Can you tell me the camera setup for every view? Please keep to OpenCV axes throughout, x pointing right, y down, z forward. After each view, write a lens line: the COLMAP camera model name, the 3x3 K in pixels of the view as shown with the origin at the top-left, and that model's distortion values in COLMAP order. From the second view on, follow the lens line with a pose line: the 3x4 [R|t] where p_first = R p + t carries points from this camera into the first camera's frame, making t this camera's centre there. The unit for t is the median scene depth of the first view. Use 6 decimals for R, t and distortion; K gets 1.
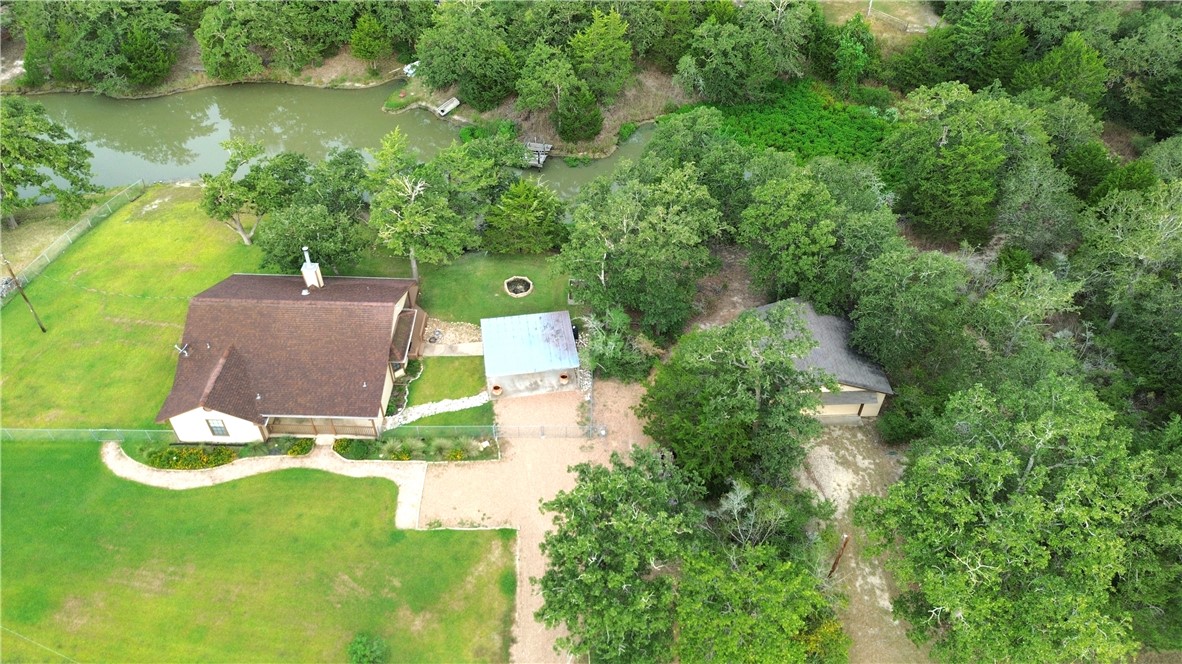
lens RADIAL K [[829.1, 0, 591.0], [0, 829.1, 332.0], [0, 0, 1]] dist [0.074601, -0.082393]
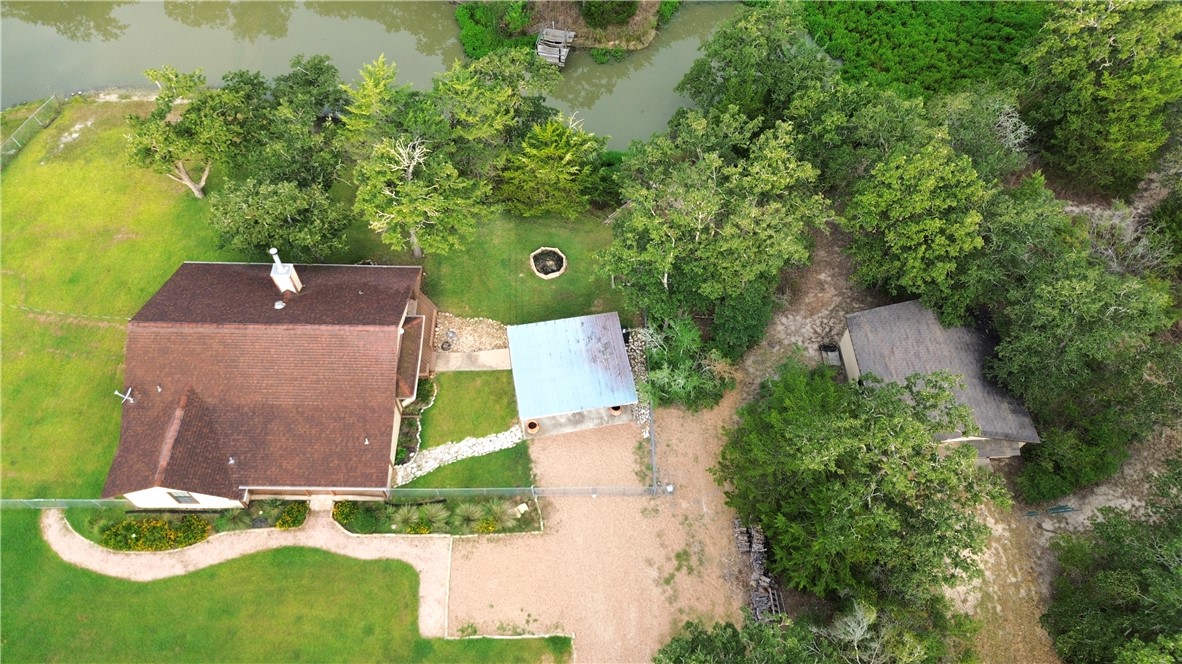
lens RADIAL K [[829.1, 0, 591.0], [0, 829.1, 332.0], [0, 0, 1]] dist [0.074601, -0.082393]
pose [[0.999867, -0.010714, 0.012263, -0.067838], [0.007455, 0.970694, 0.240203, -0.214094], [-0.014477, -0.240079, 0.970645, 0.255067]]
